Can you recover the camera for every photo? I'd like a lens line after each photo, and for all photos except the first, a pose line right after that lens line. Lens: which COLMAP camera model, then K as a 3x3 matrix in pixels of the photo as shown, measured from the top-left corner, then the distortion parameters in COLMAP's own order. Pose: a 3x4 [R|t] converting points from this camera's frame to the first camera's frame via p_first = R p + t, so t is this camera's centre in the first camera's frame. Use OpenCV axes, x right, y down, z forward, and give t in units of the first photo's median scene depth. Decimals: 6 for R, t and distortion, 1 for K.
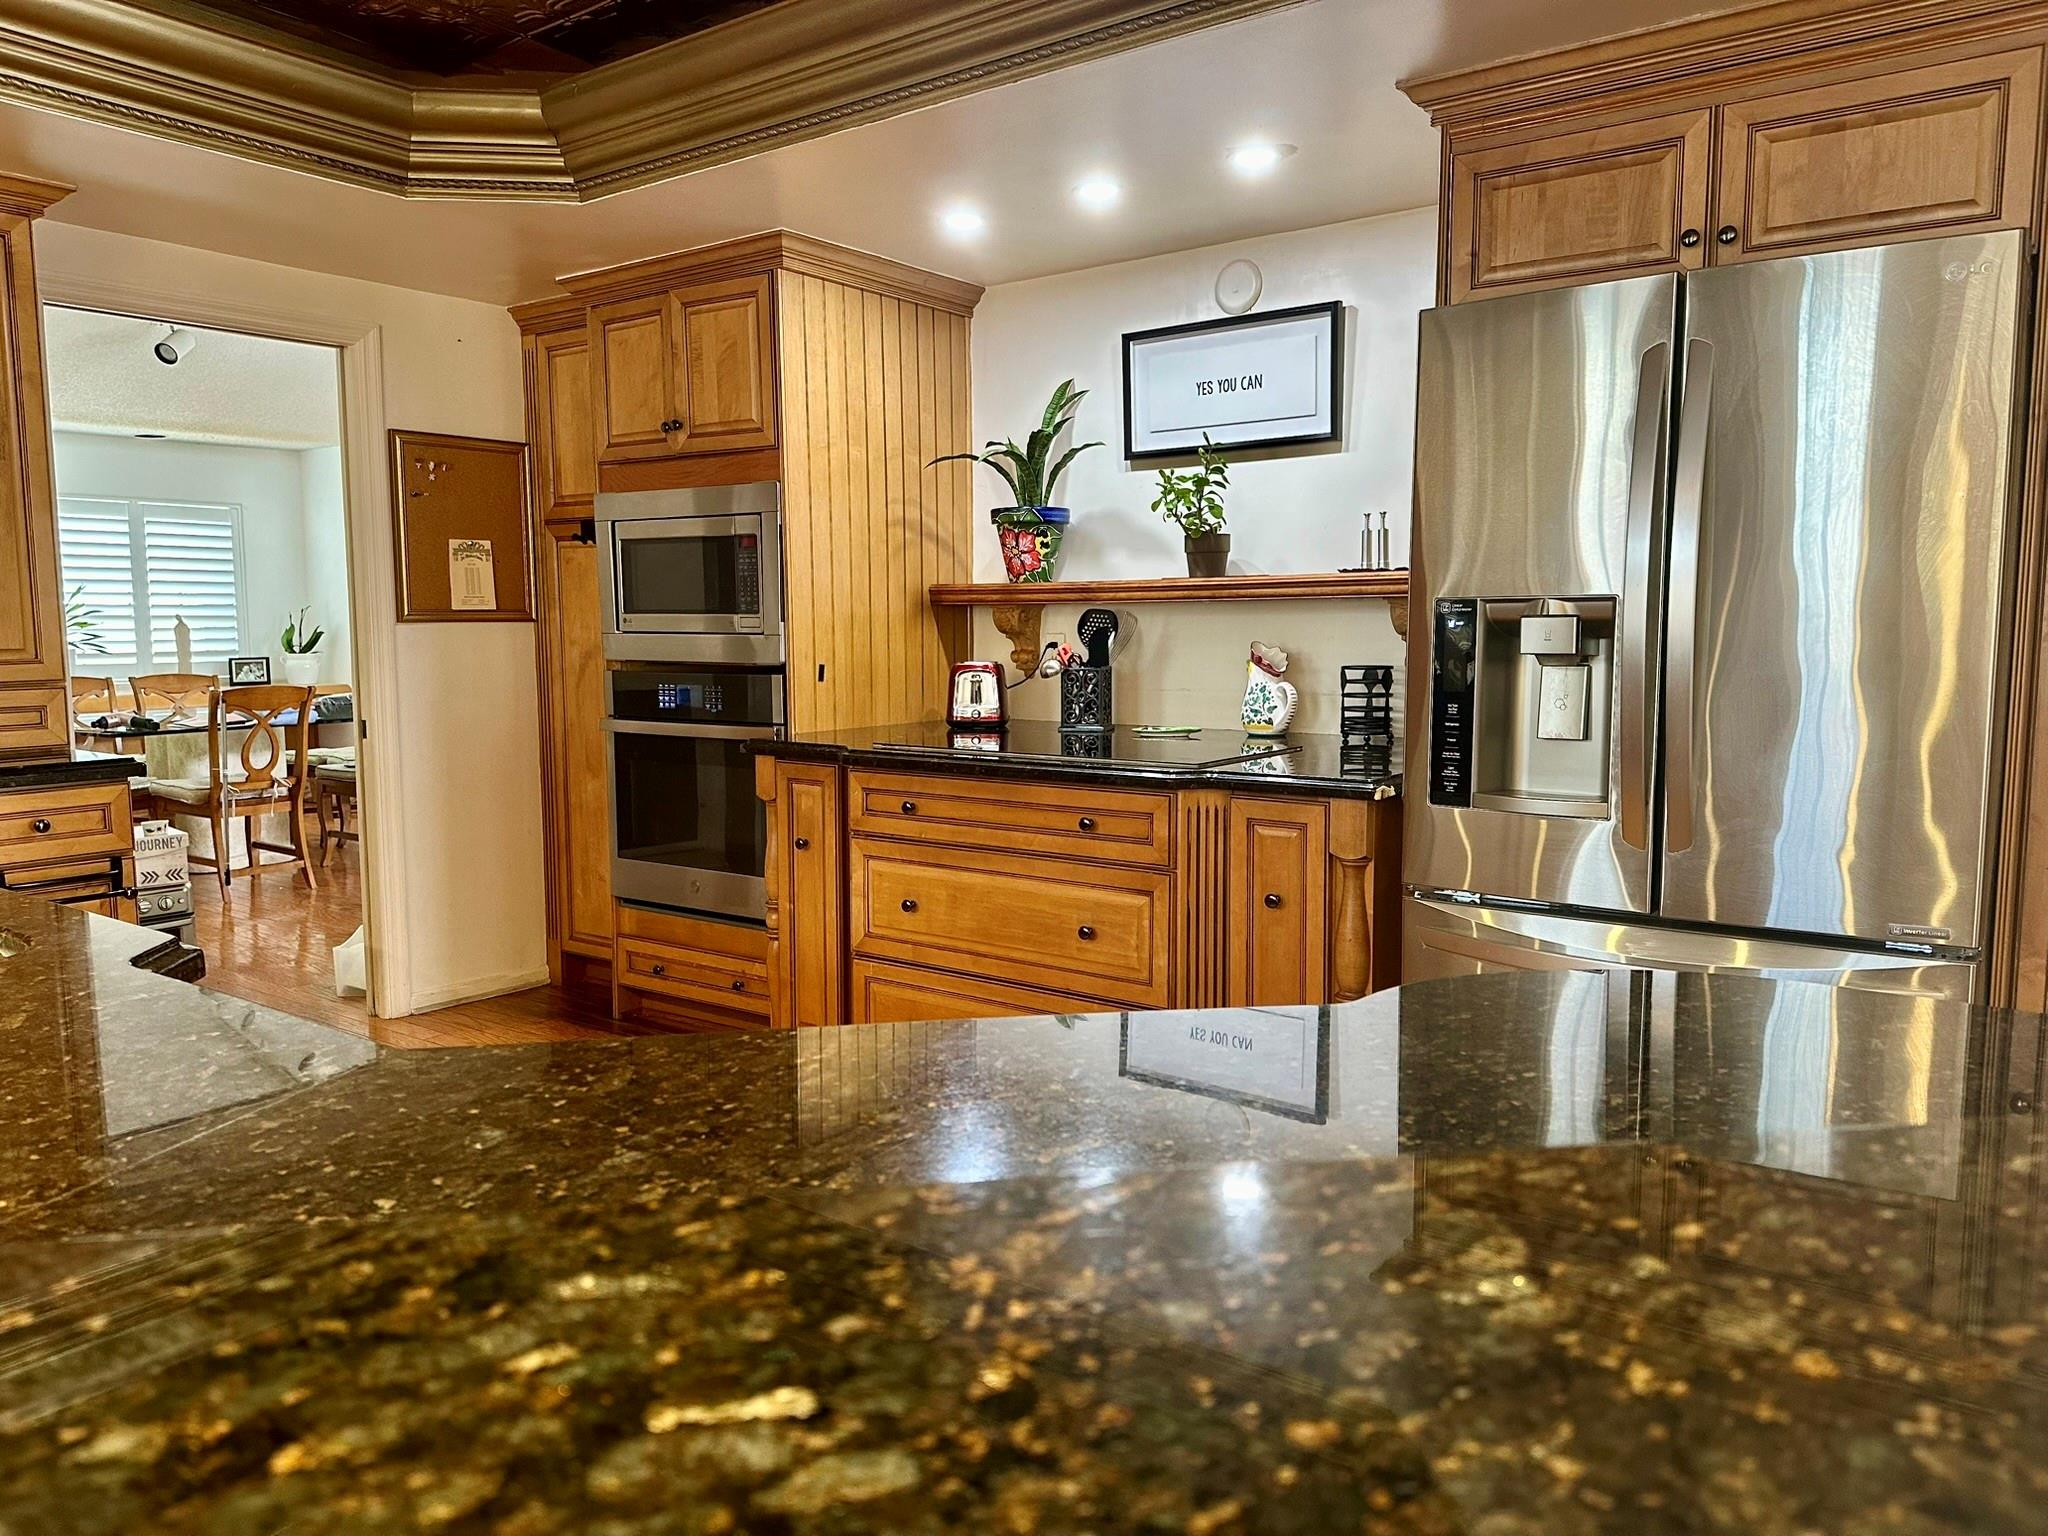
lens RADIAL K [[1433.2, 0, 1024.0], [0, 1433.2, 768.0], [0, 0, 1]] dist [0.115090, -0.155636]
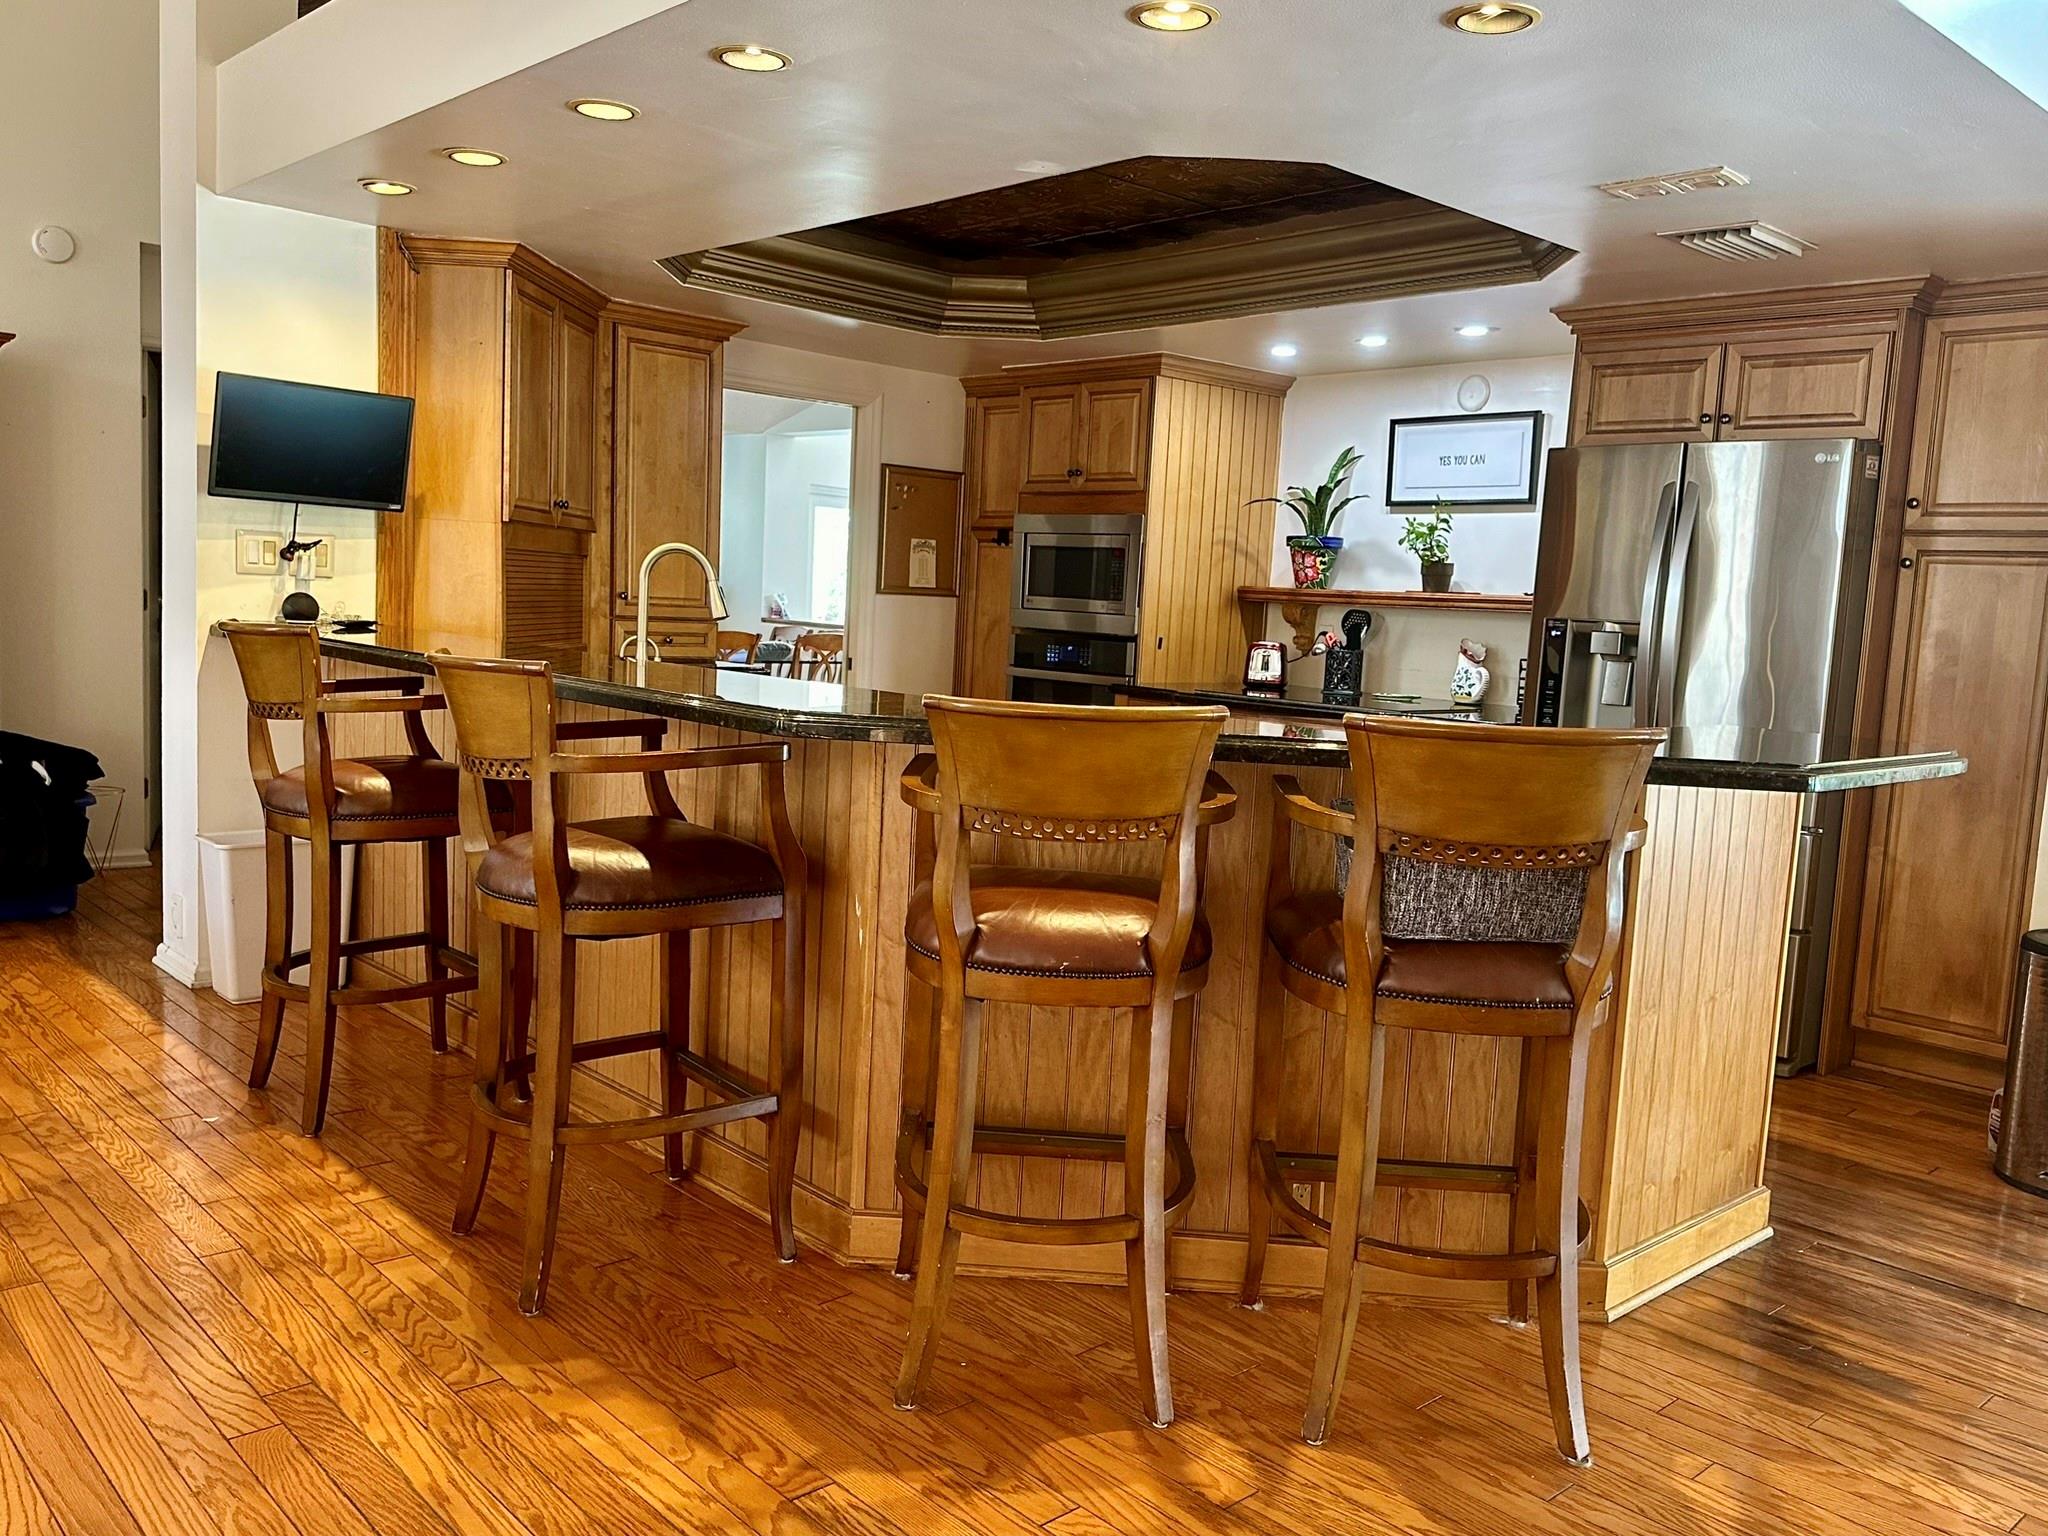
lens RADIAL K [[1630.0, 0, 1007.4], [0, 1630.0, 768.4], [0, 0, 1]] dist [0.165708, -0.316082]
pose [[0.979699, 0.075883, -0.185556, 0.026557], [-0.075954, 0.997089, 0.006735, 0.063295], [0.185527, 0.007495, 0.982611, -0.684907]]
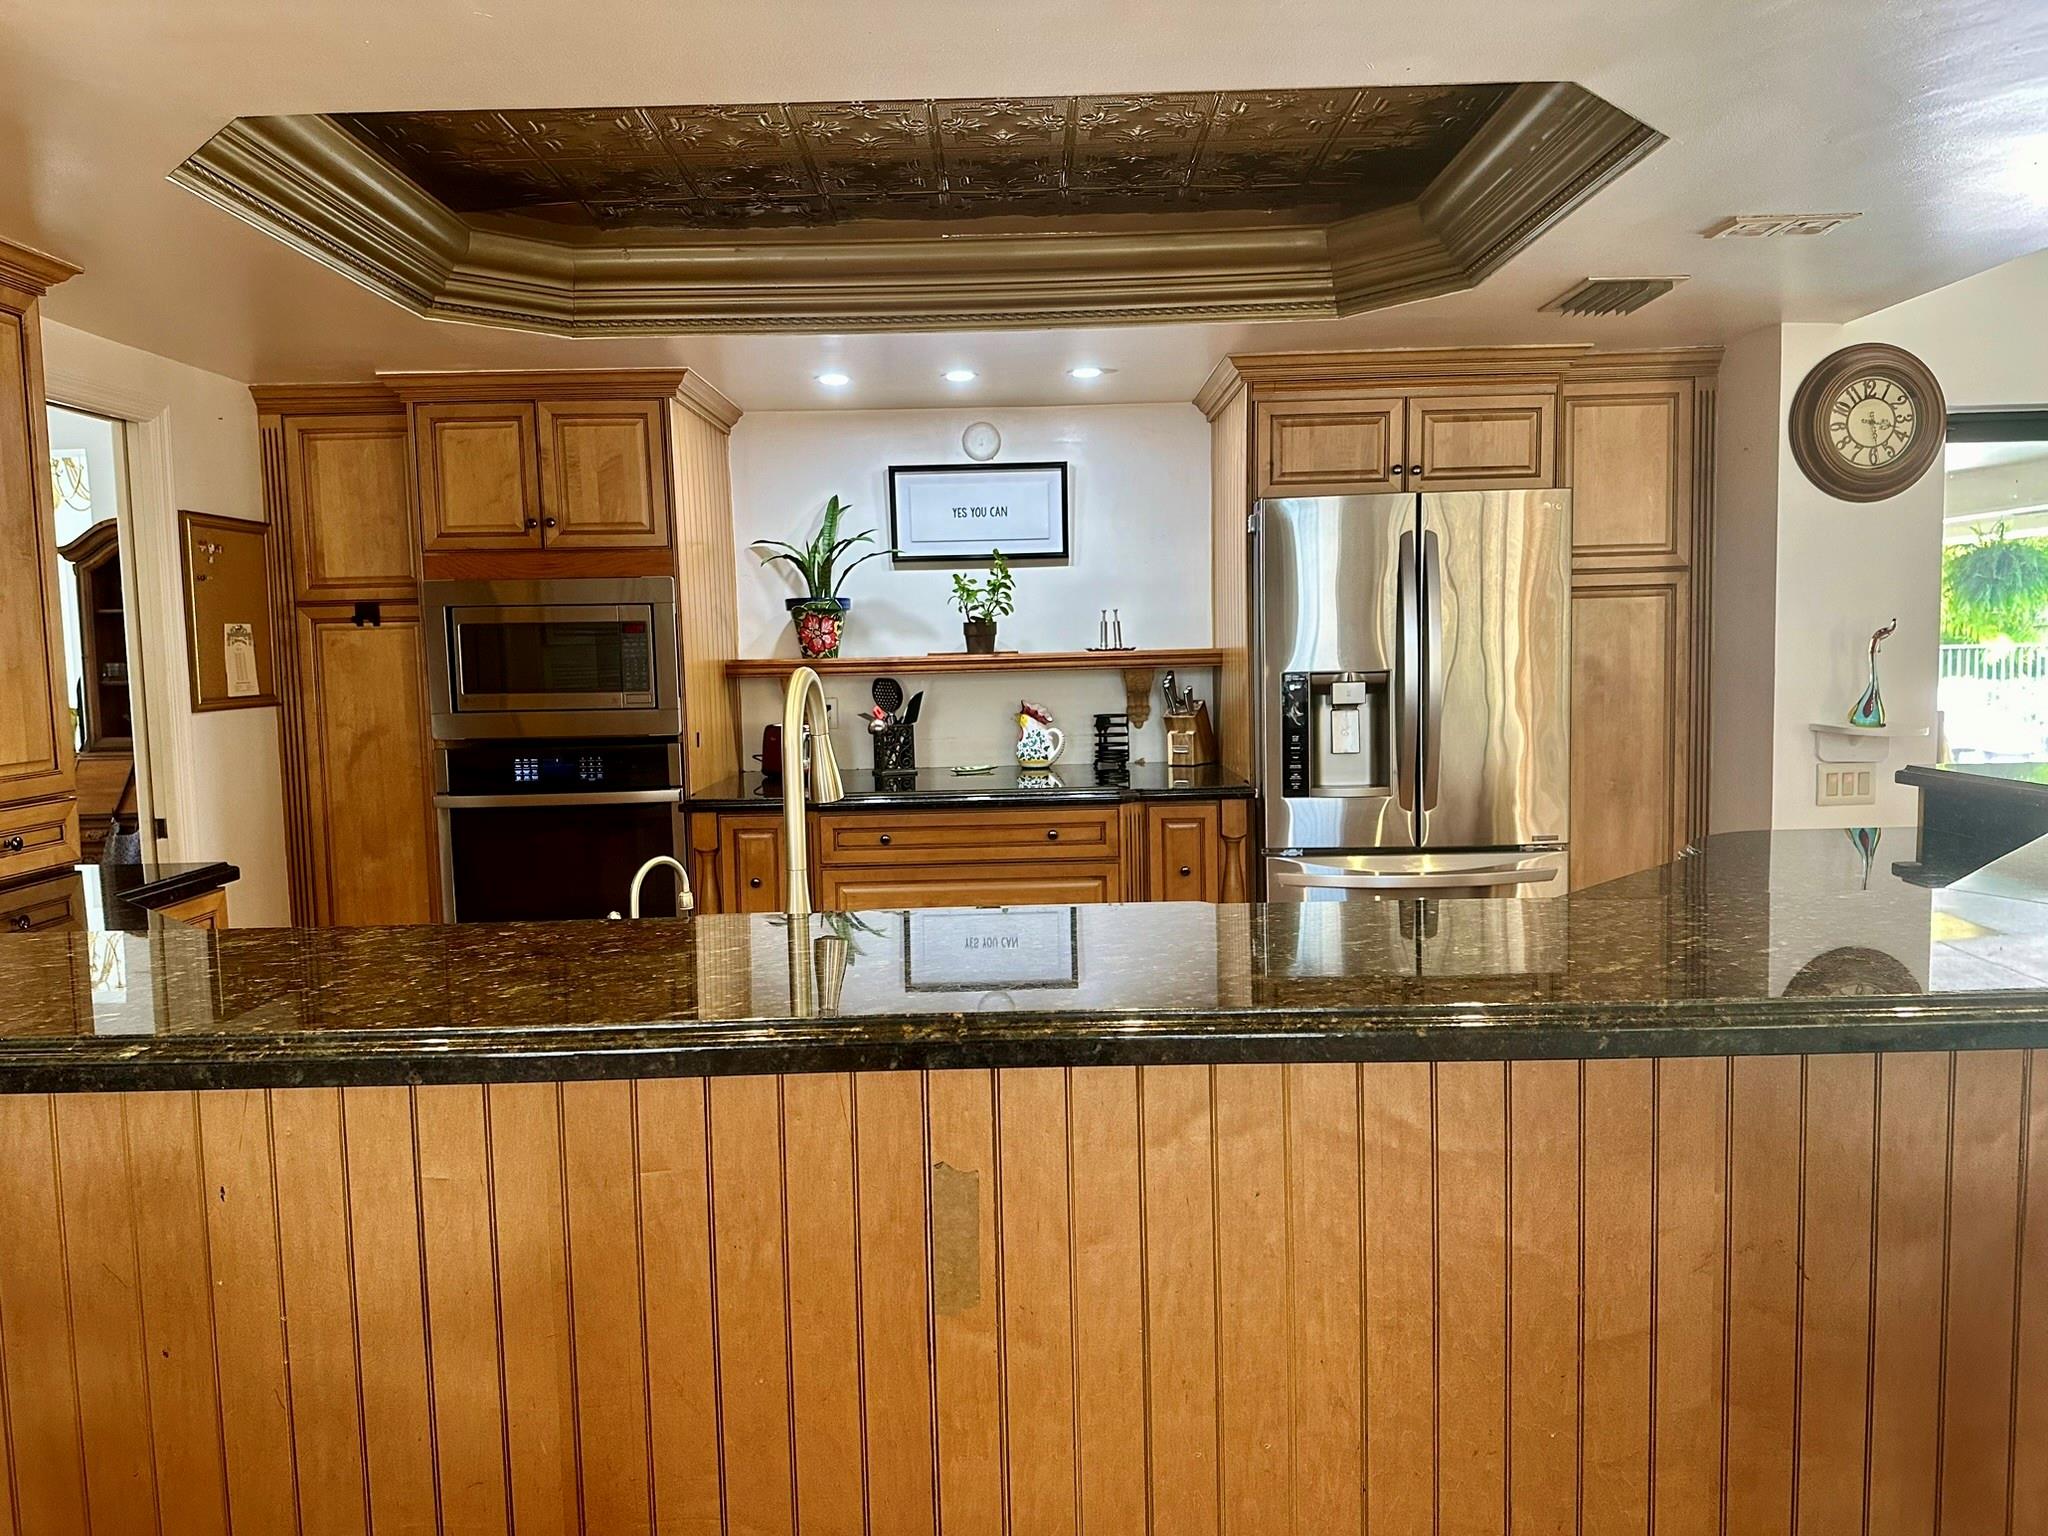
lens RADIAL K [[1407.9, 0, 1019.8], [0, 1407.9, 769.5], [0, 0, 1]] dist [0.114673, -0.182595]
pose [[0.801854, -0.066086, 0.593854, -0.616034], [0.082095, 0.996625, 0.000058, -0.021239], [-0.591853, 0.048706, 0.804573, -0.072068]]
